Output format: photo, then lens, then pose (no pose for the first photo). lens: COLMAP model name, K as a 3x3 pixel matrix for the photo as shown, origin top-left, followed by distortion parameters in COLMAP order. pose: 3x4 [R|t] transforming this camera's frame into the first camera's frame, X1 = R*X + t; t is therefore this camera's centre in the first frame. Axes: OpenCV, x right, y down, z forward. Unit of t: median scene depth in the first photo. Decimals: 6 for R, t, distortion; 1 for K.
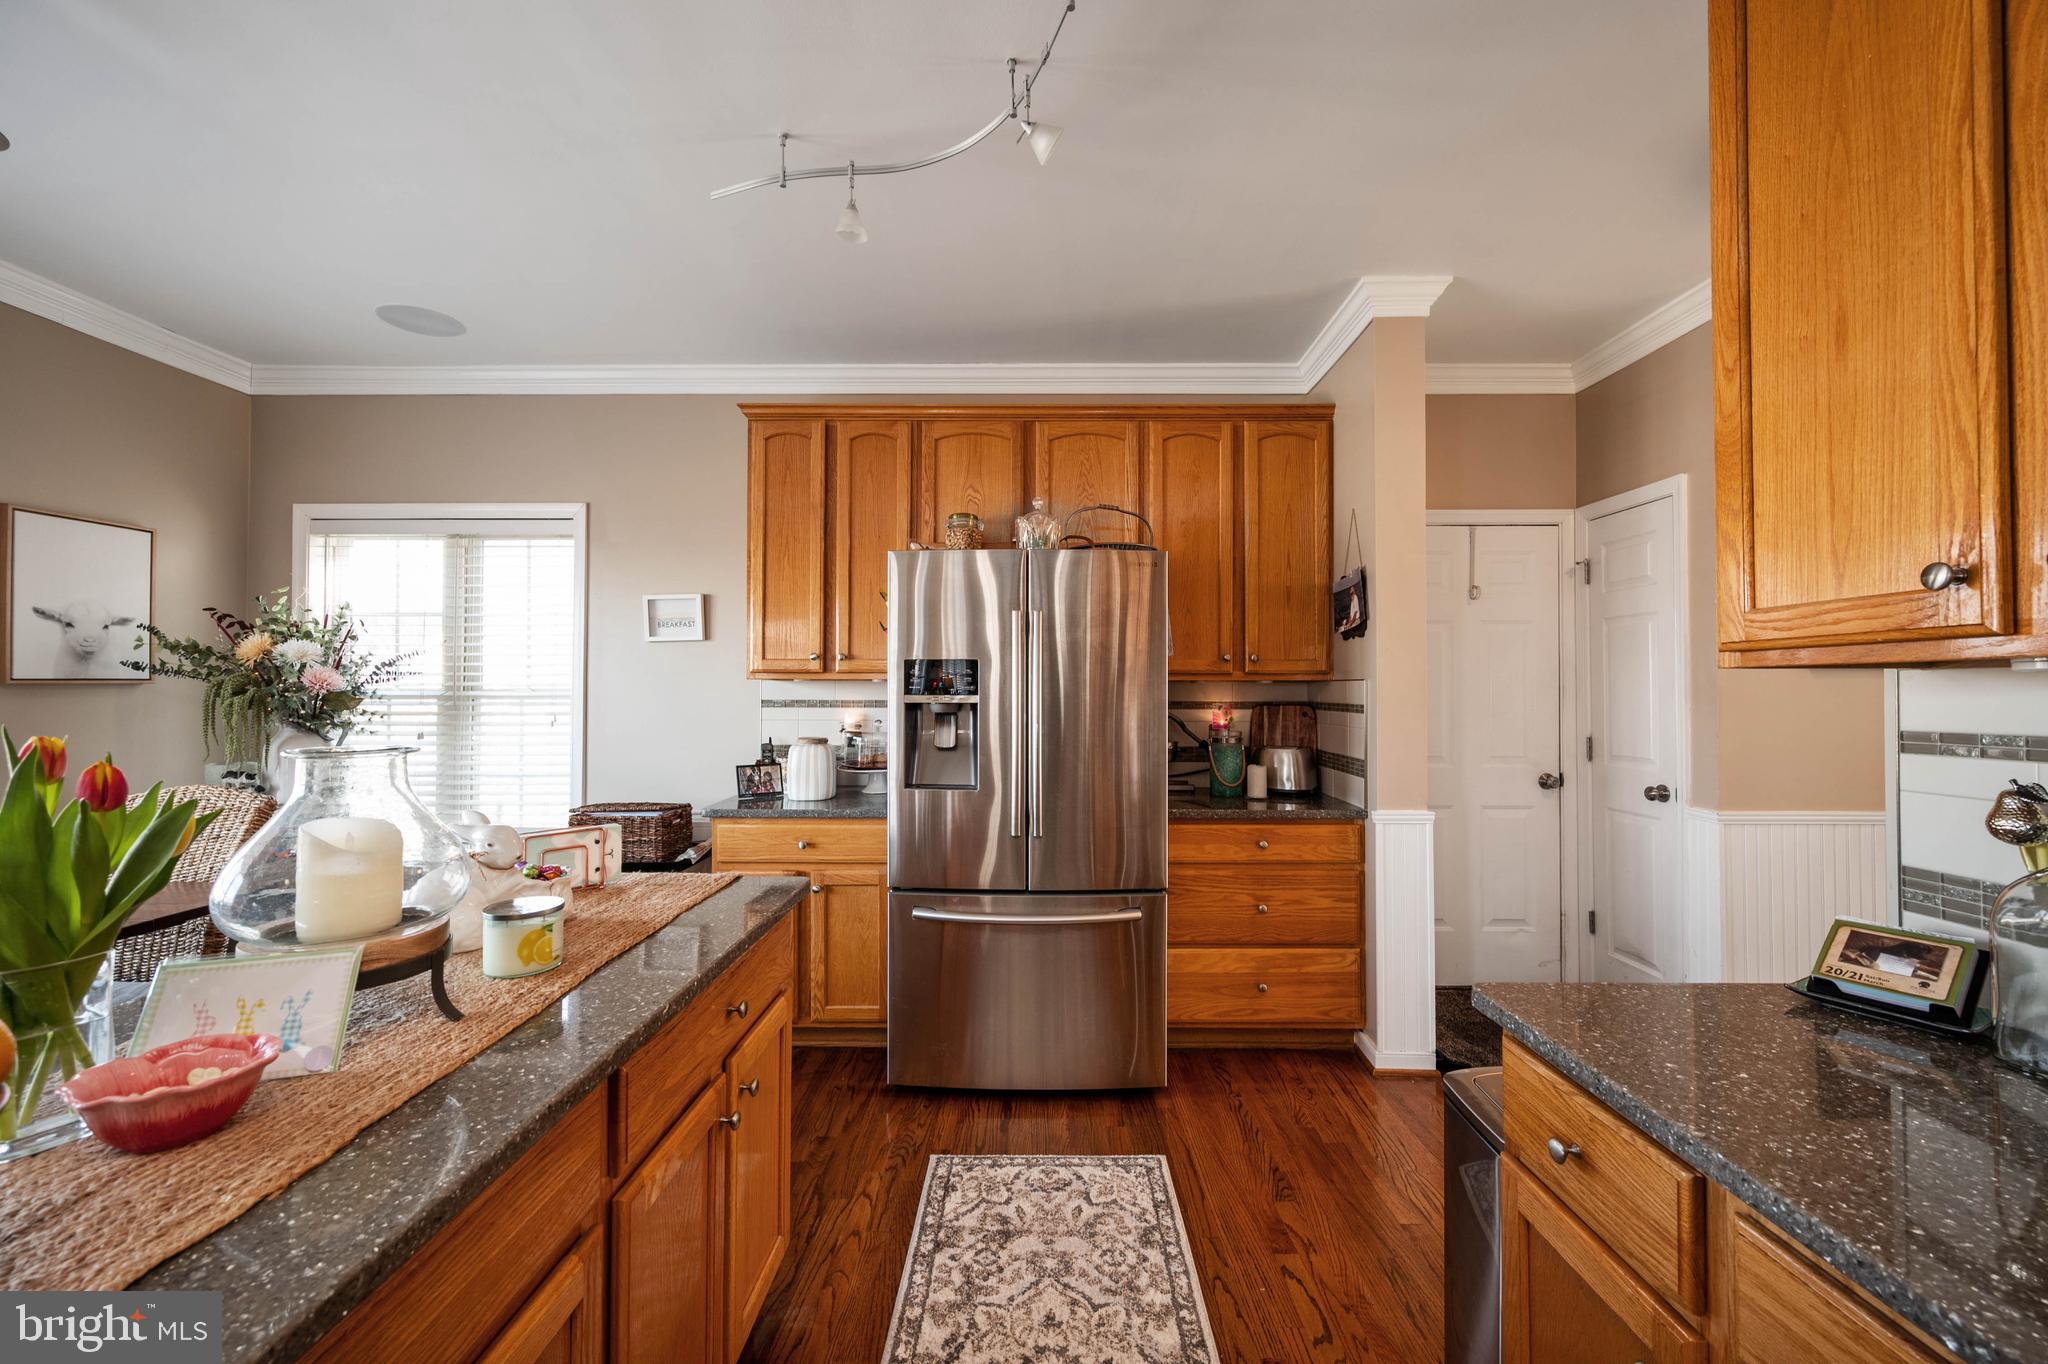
lens RADIAL K [[811.0, 0, 1021.8], [0, 811.0, 678.5], [0, 0, 1]] dist [-0.000729, -0.000330]
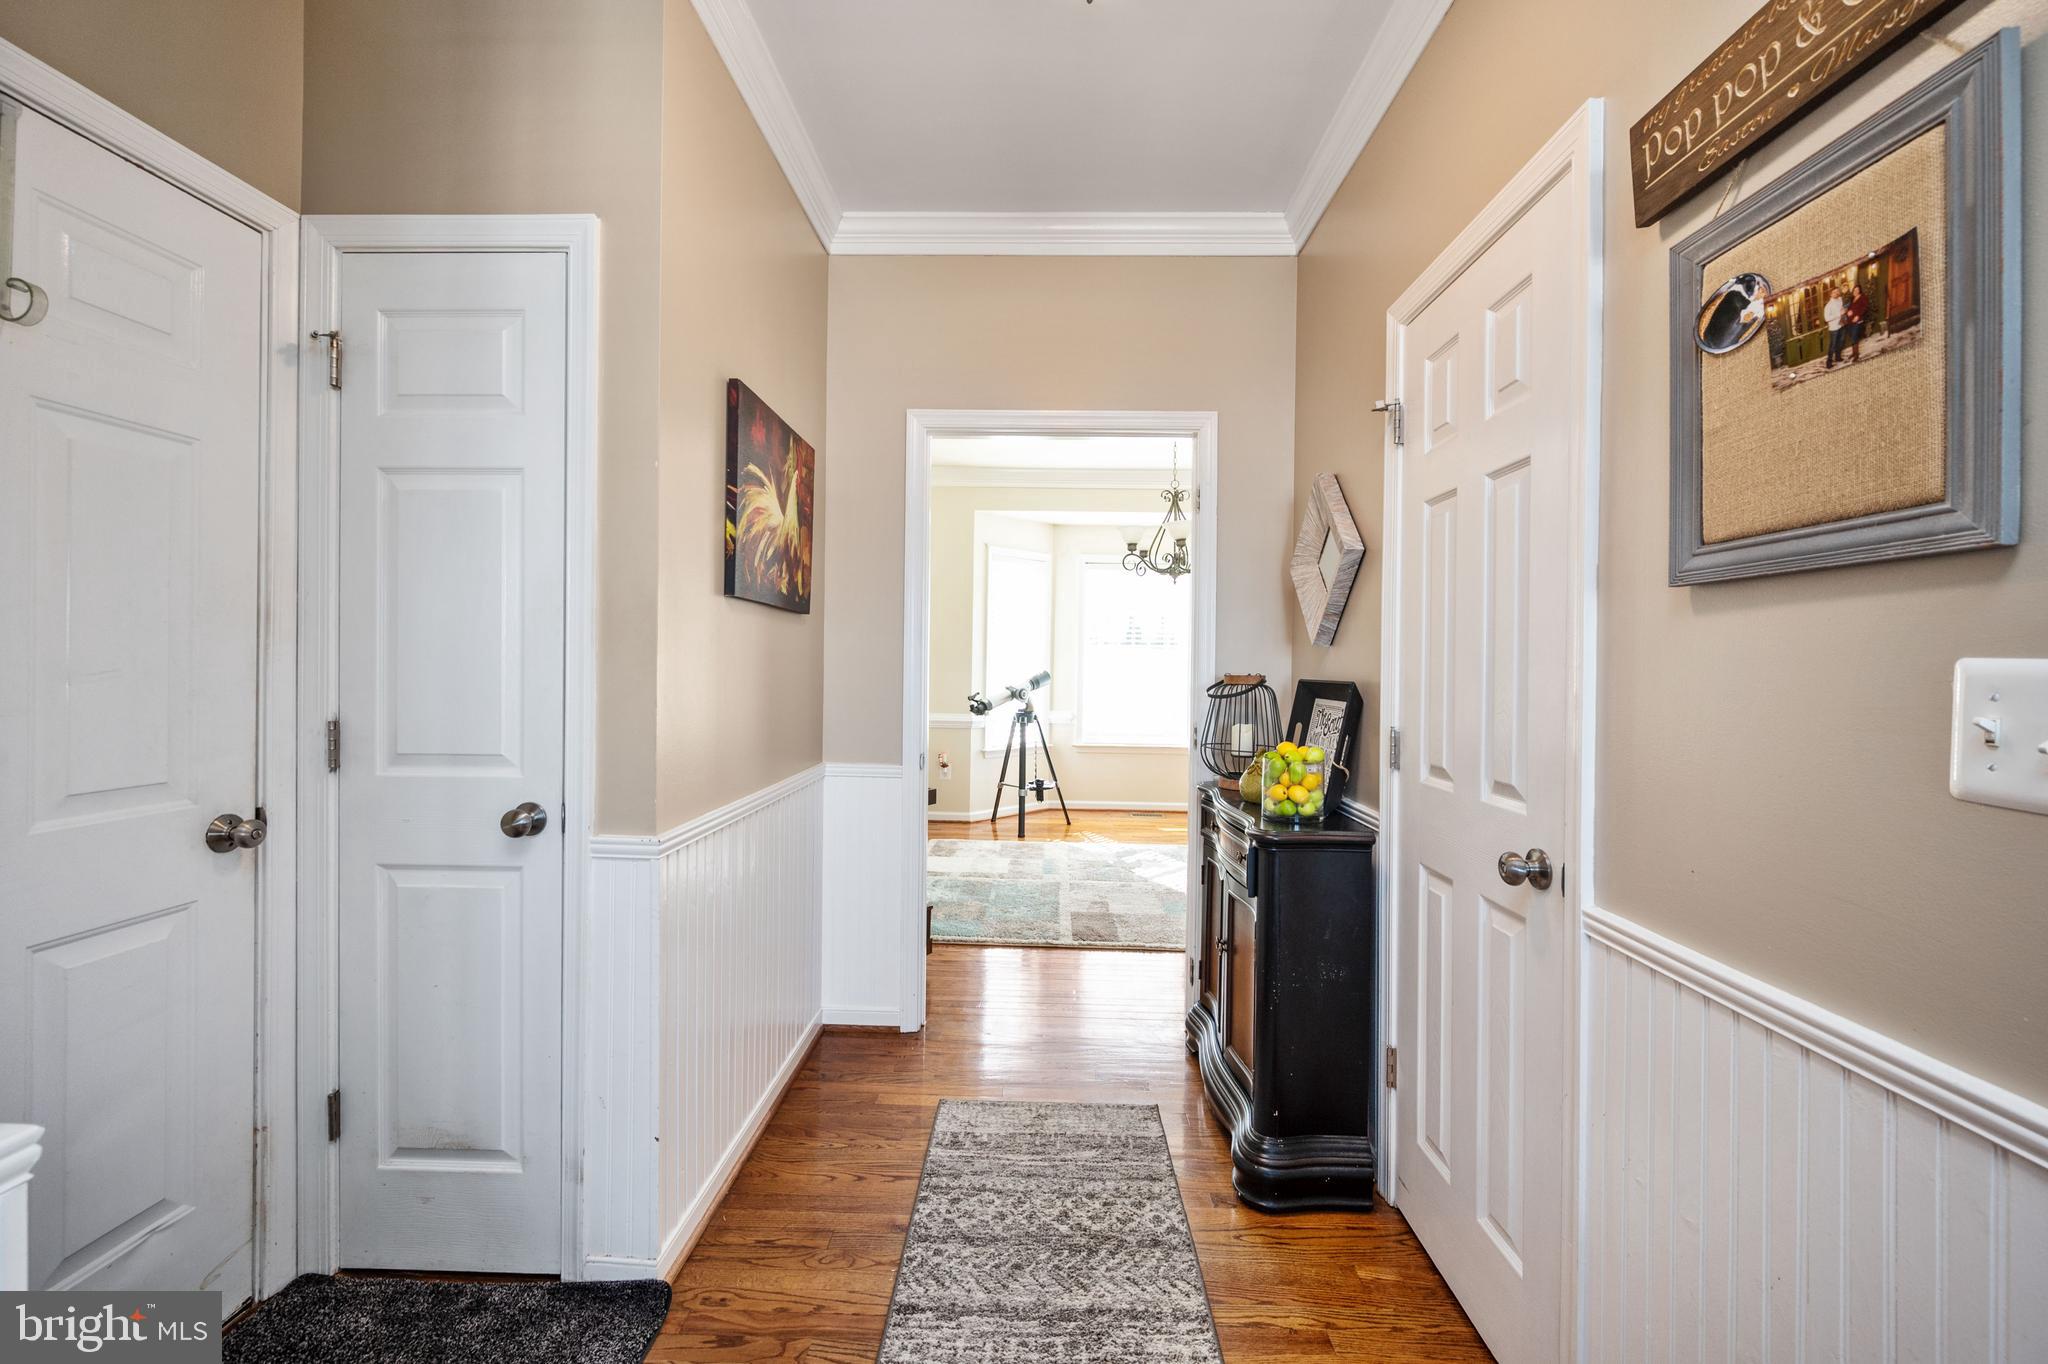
lens RADIAL K [[805.1, 0, 1022.7], [0, 805.1, 671.4], [0, 0, 1]] dist [-0.000149, 0.000190]
pose [[0.025128, -0.008981, 0.999644, 0.264156], [-0.026800, 0.999594, 0.009654, 0.030924], [-0.999325, -0.027033, 0.024877, 0.629277]]
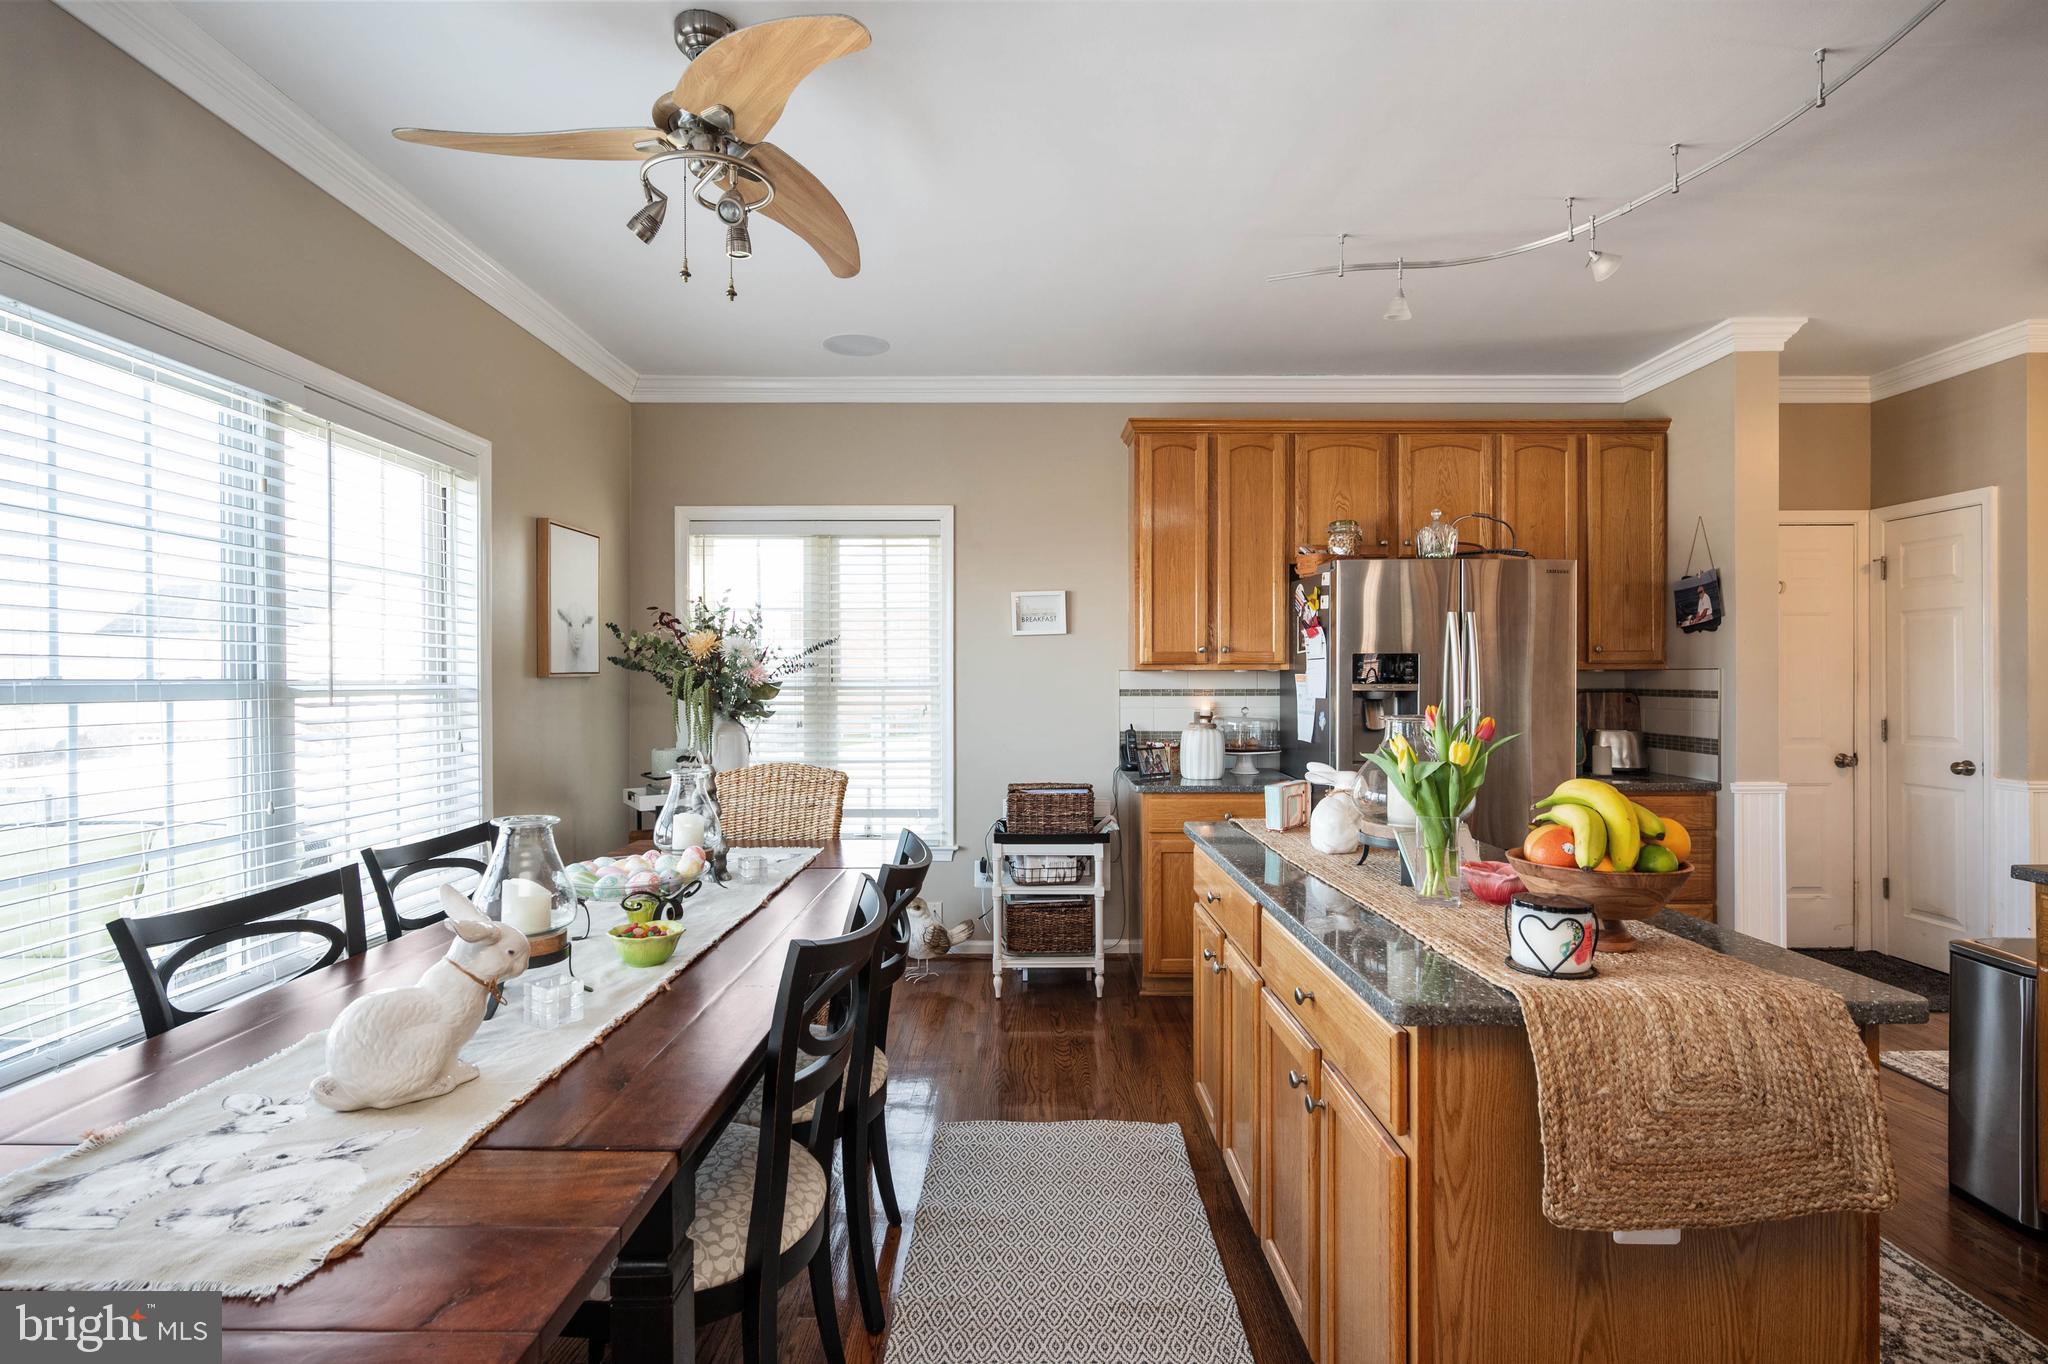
lens RADIAL K [[976.1, 0, 1023.0], [0, 976.1, 676.4], [0, 0, 1]] dist [-0.003645, 0.000429]
pose [[0.999892, -0.004400, 0.014020, -0.509103], [0.004205, 0.999894, 0.013932, -0.009811], [-0.014080, -0.013872, 0.999805, -0.314702]]
